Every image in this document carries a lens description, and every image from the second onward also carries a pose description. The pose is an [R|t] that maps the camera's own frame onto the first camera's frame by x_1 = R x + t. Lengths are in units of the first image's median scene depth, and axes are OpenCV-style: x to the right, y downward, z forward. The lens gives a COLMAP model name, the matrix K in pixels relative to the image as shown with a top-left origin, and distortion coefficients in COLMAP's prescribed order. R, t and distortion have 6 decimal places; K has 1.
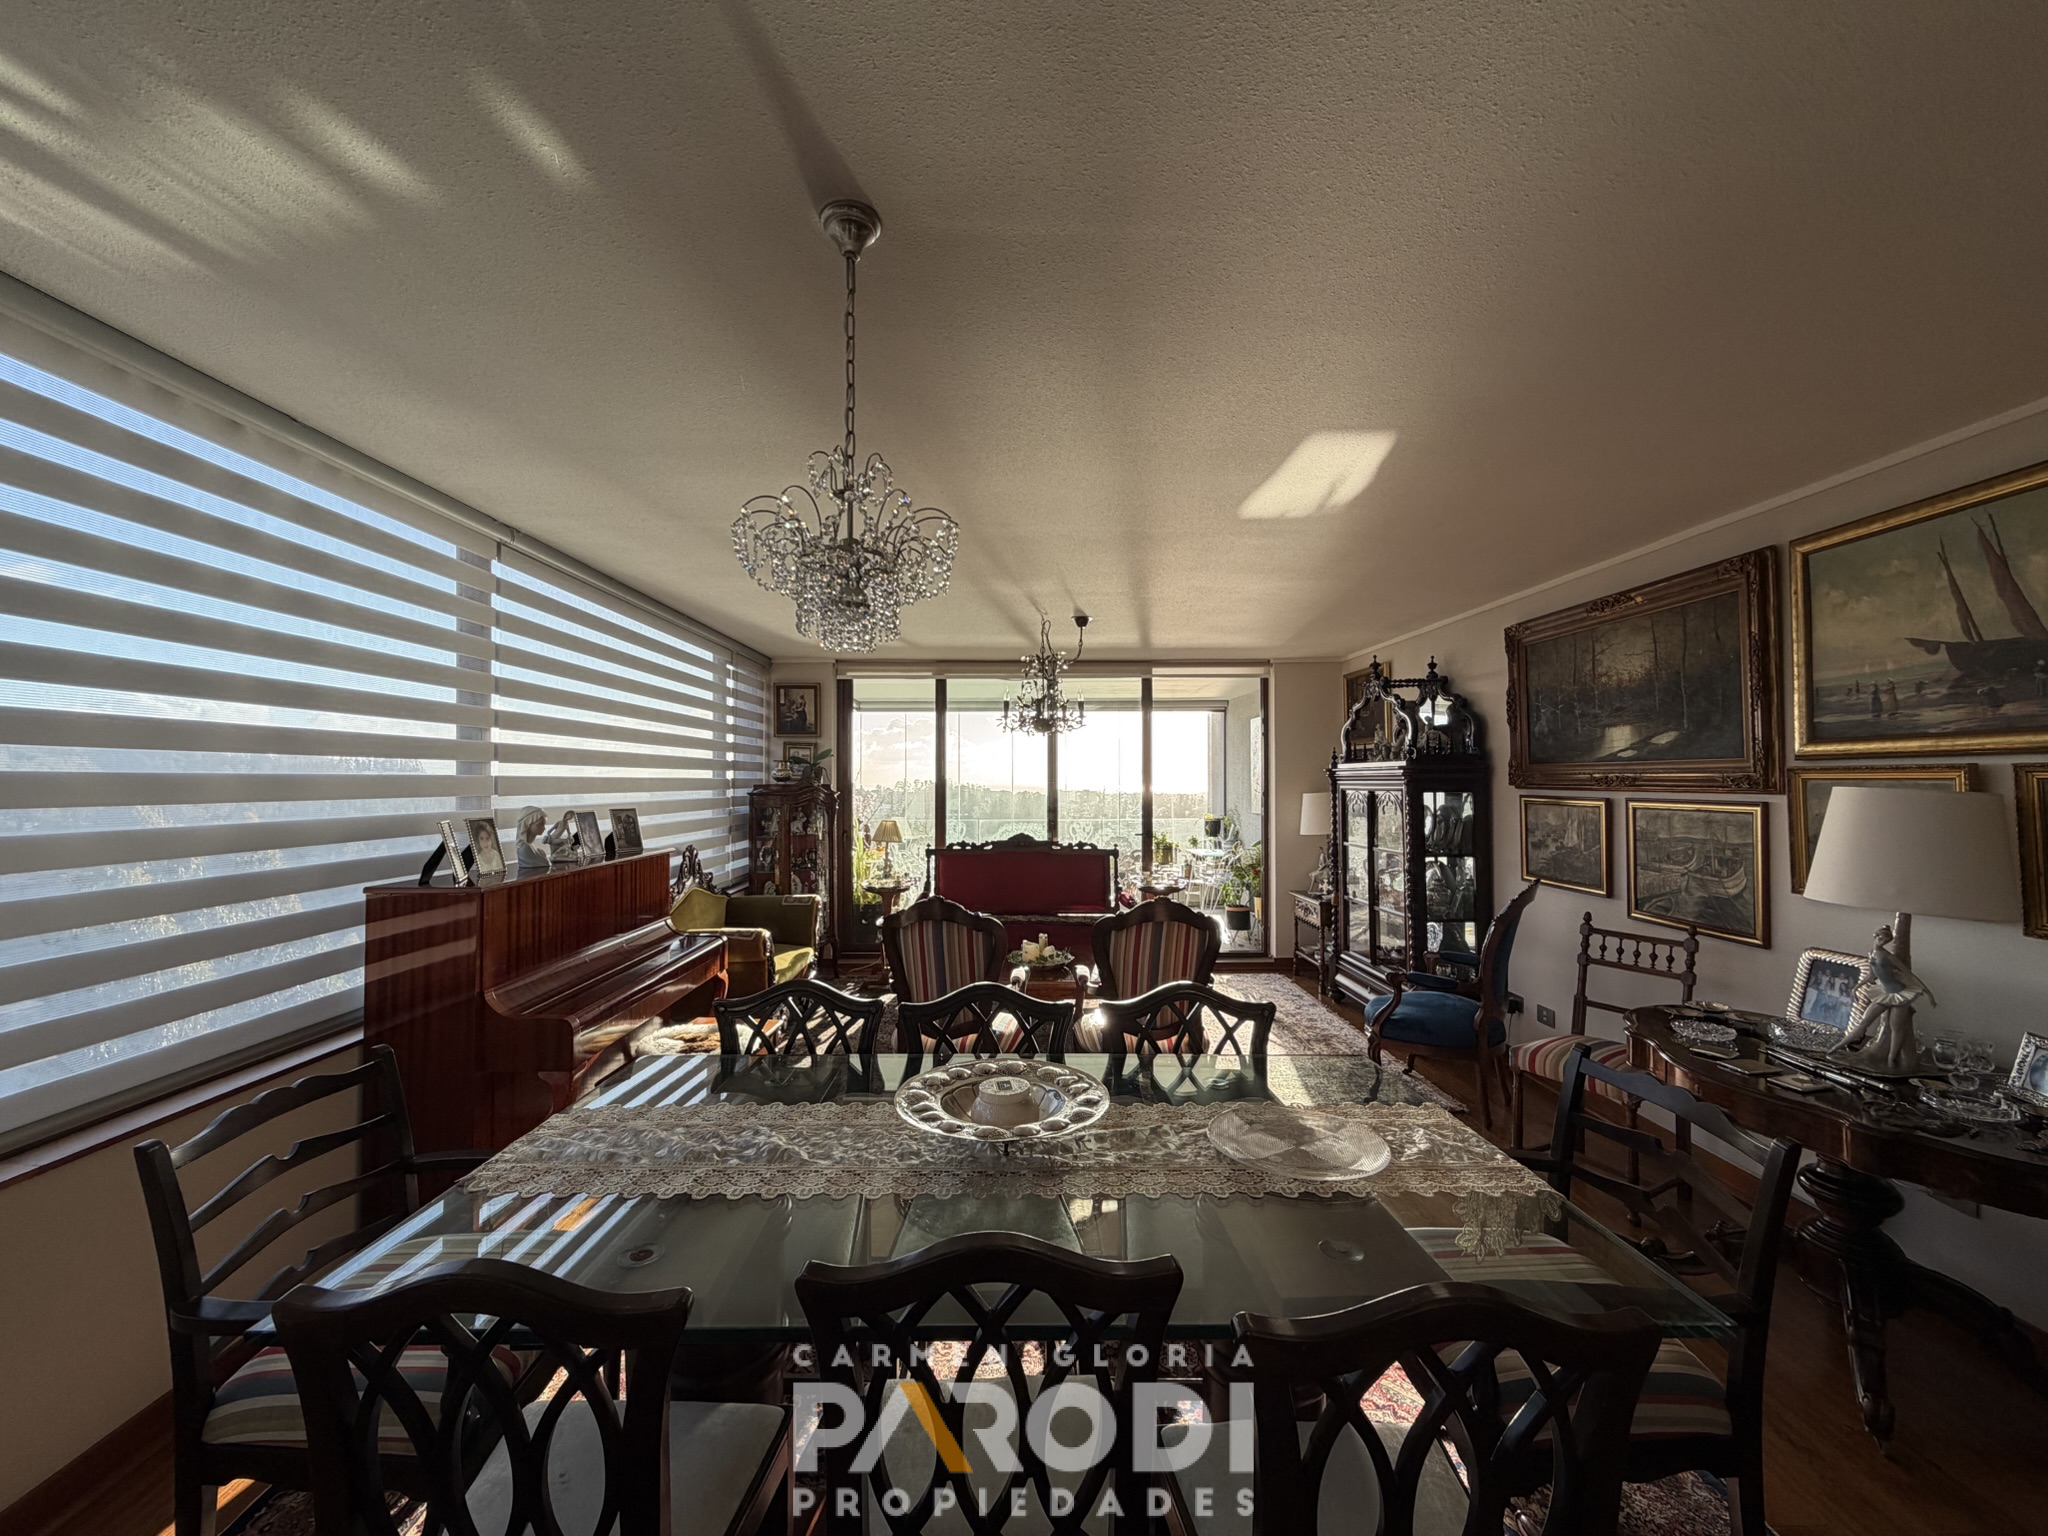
lens RADIAL K [[818.4, 0, 1017.7], [0, 818.4, 766.7], [0, 0, 1]] dist [-0.000054, -0.000199]
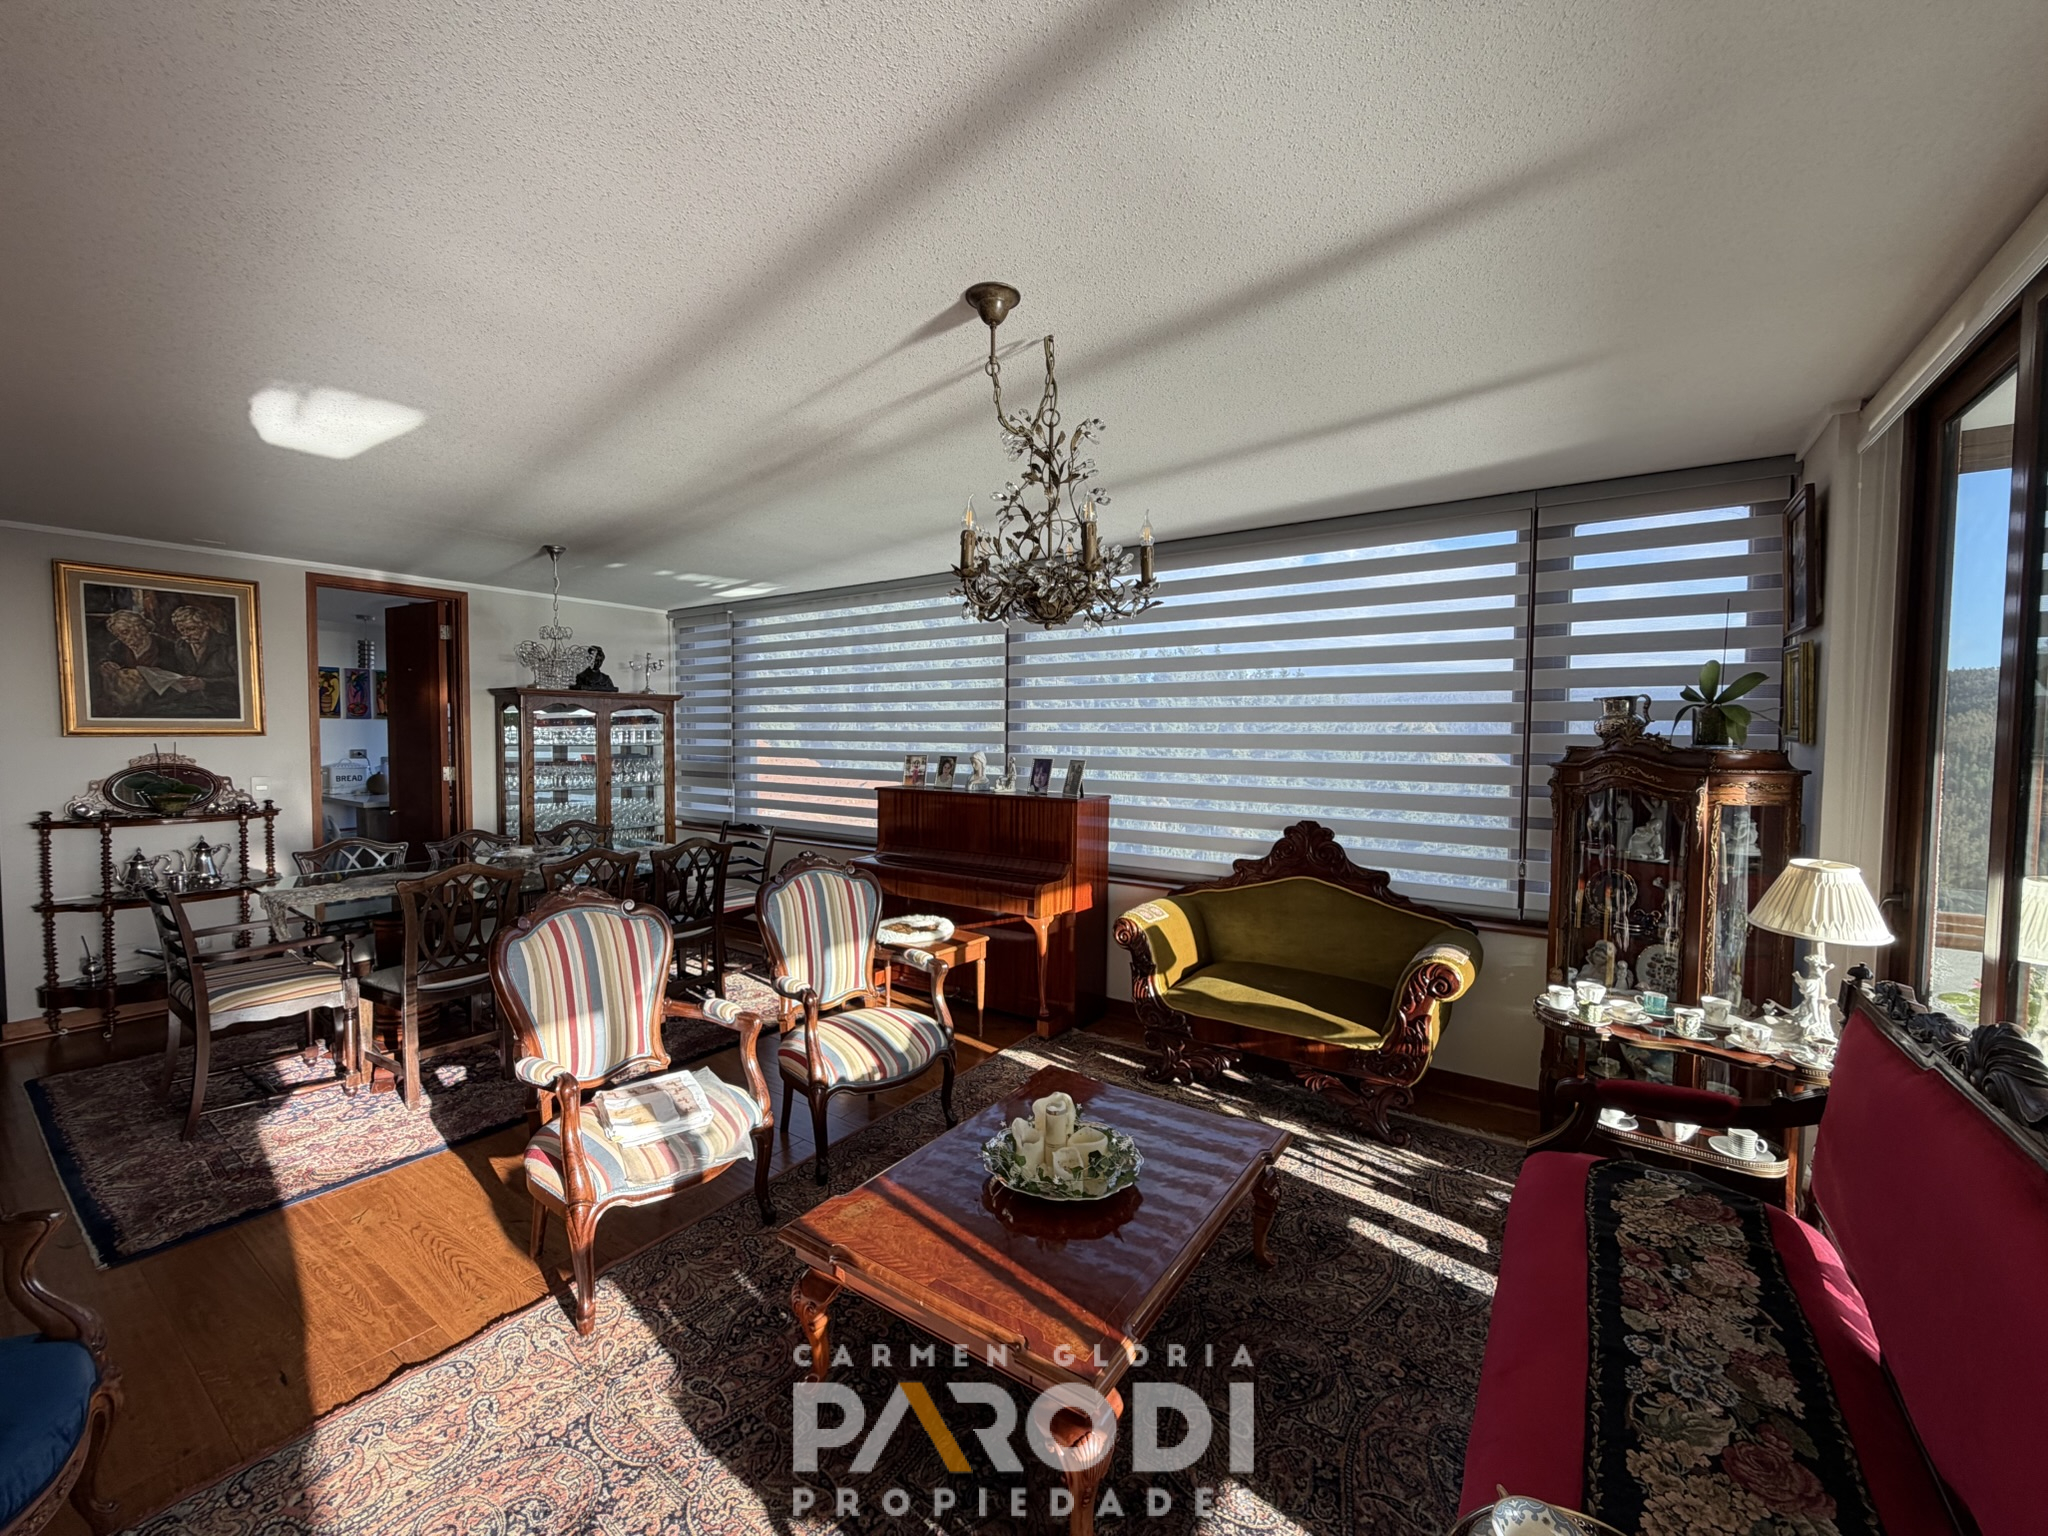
lens RADIAL K [[815.9, 0, 1022.0], [0, 815.9, 767.5], [0, 0, 1]] dist [-0.001190, -0.000437]
pose [[-0.571096, 0.030031, -0.820334, 0.463168], [0.006995, 0.999472, 0.031720, 0.024826], [0.820854, 0.012377, -0.571004, 1.505078]]
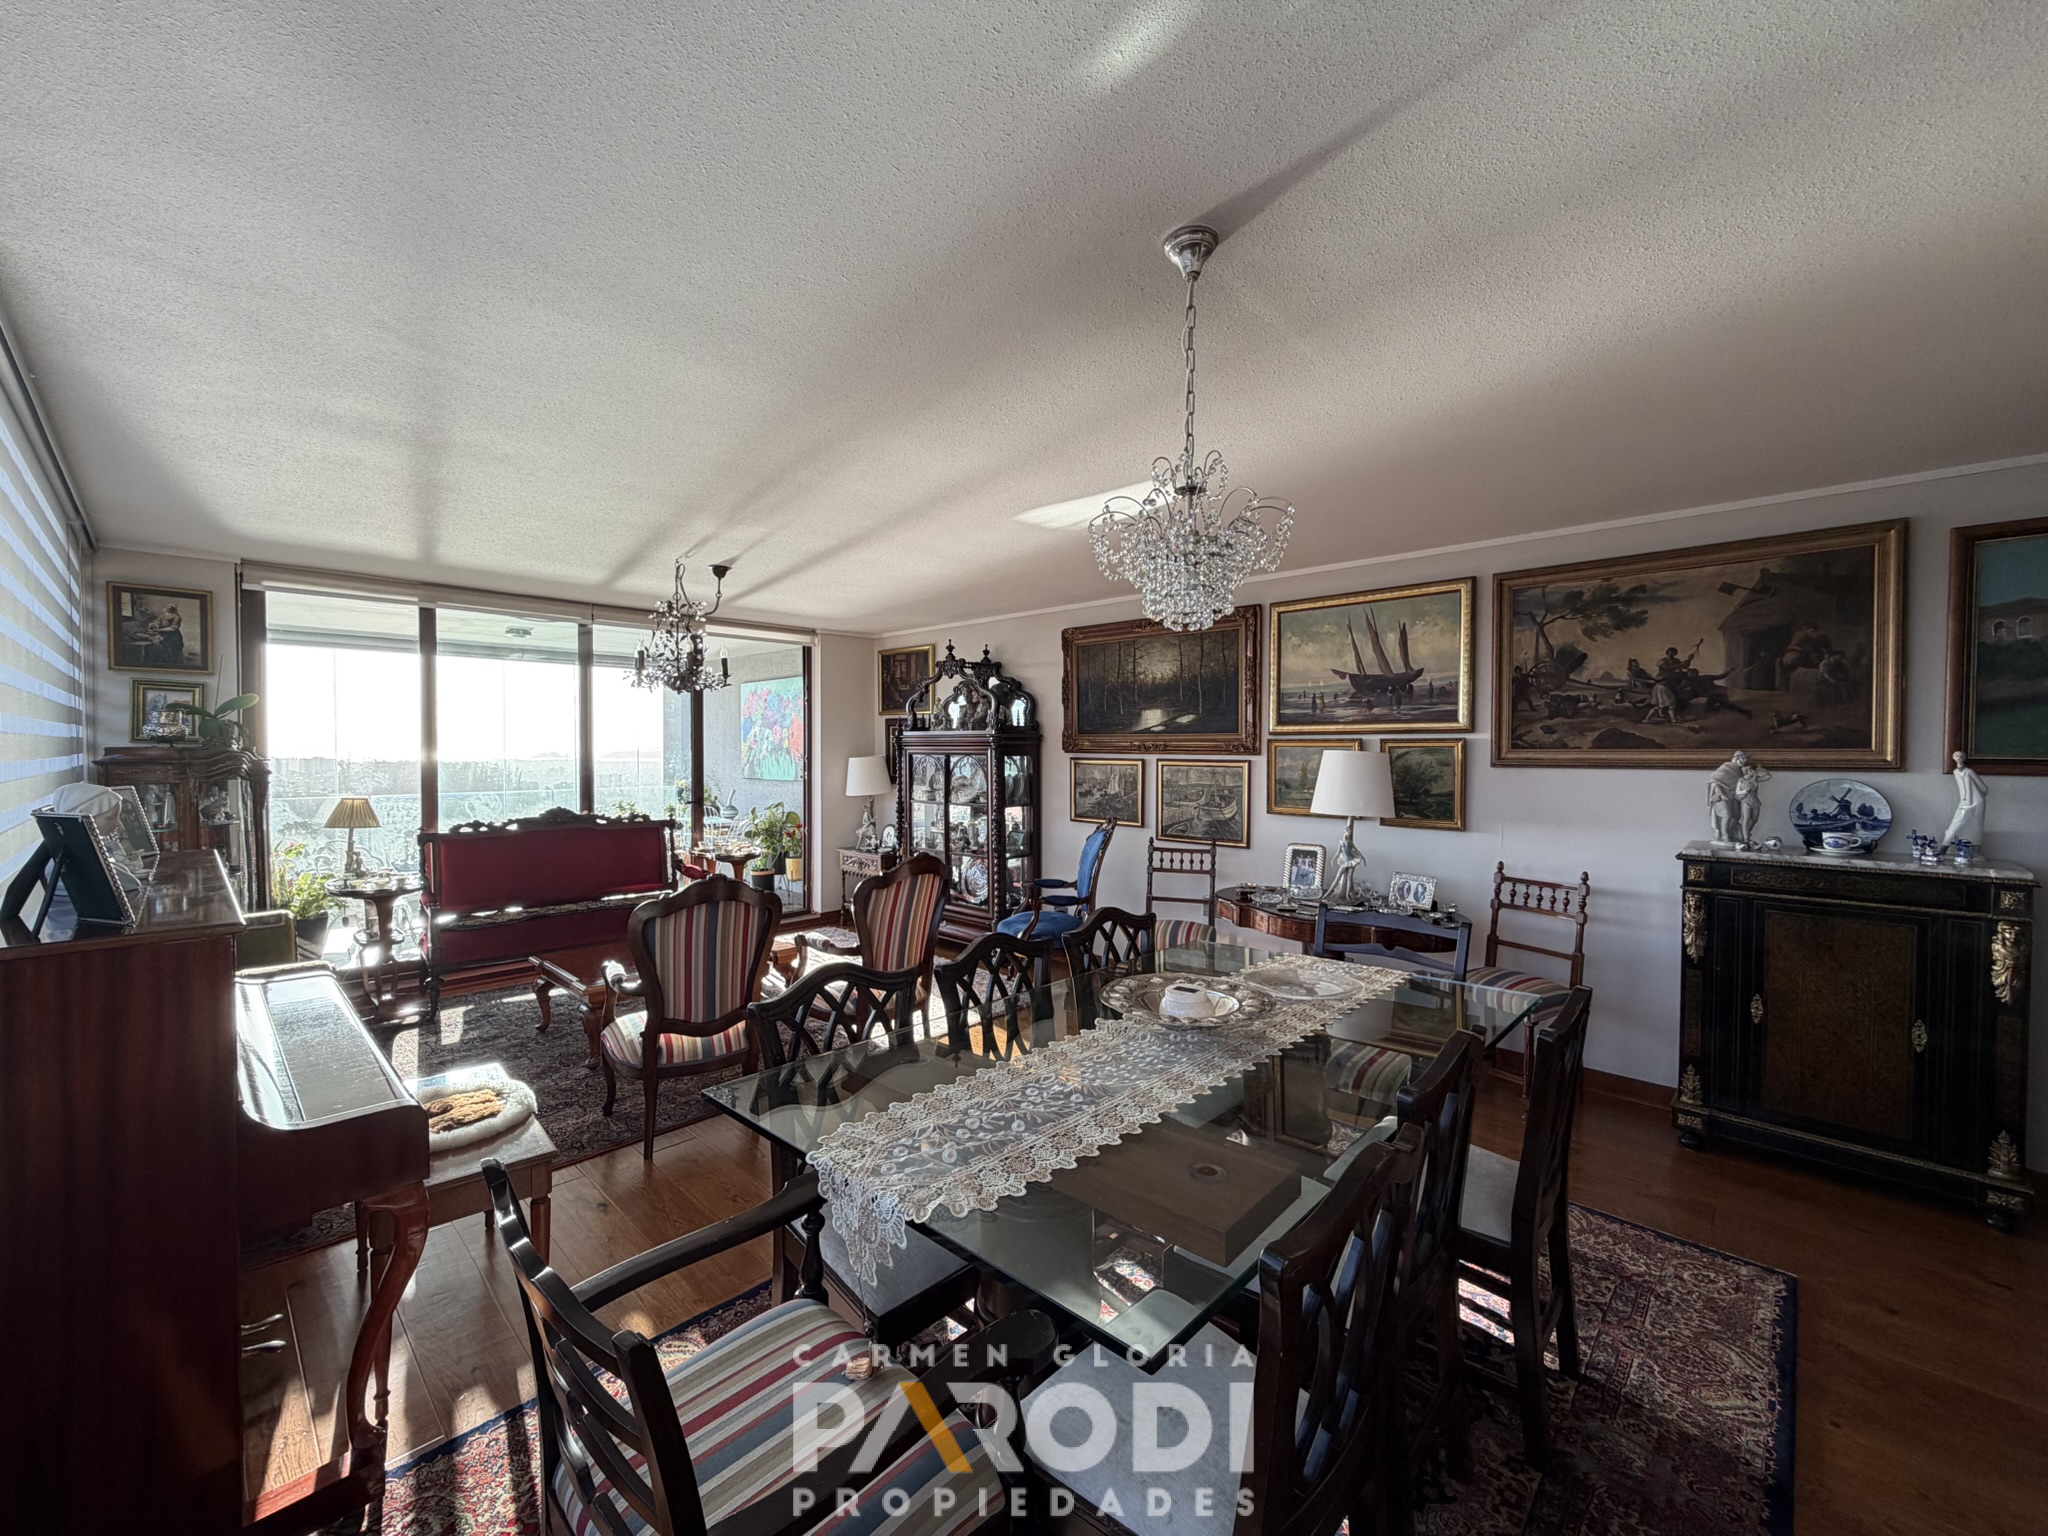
lens RADIAL K [[826.3, 0, 1010.6], [0, 826.3, 771.6], [0, 0, 1]] dist [0.000968, -0.000041]
pose [[0.697682, -0.016581, 0.716216, -0.446192], [-0.017040, 0.999065, 0.039728, 0.006225], [-0.716205, -0.039922, 0.696747, 0.135265]]
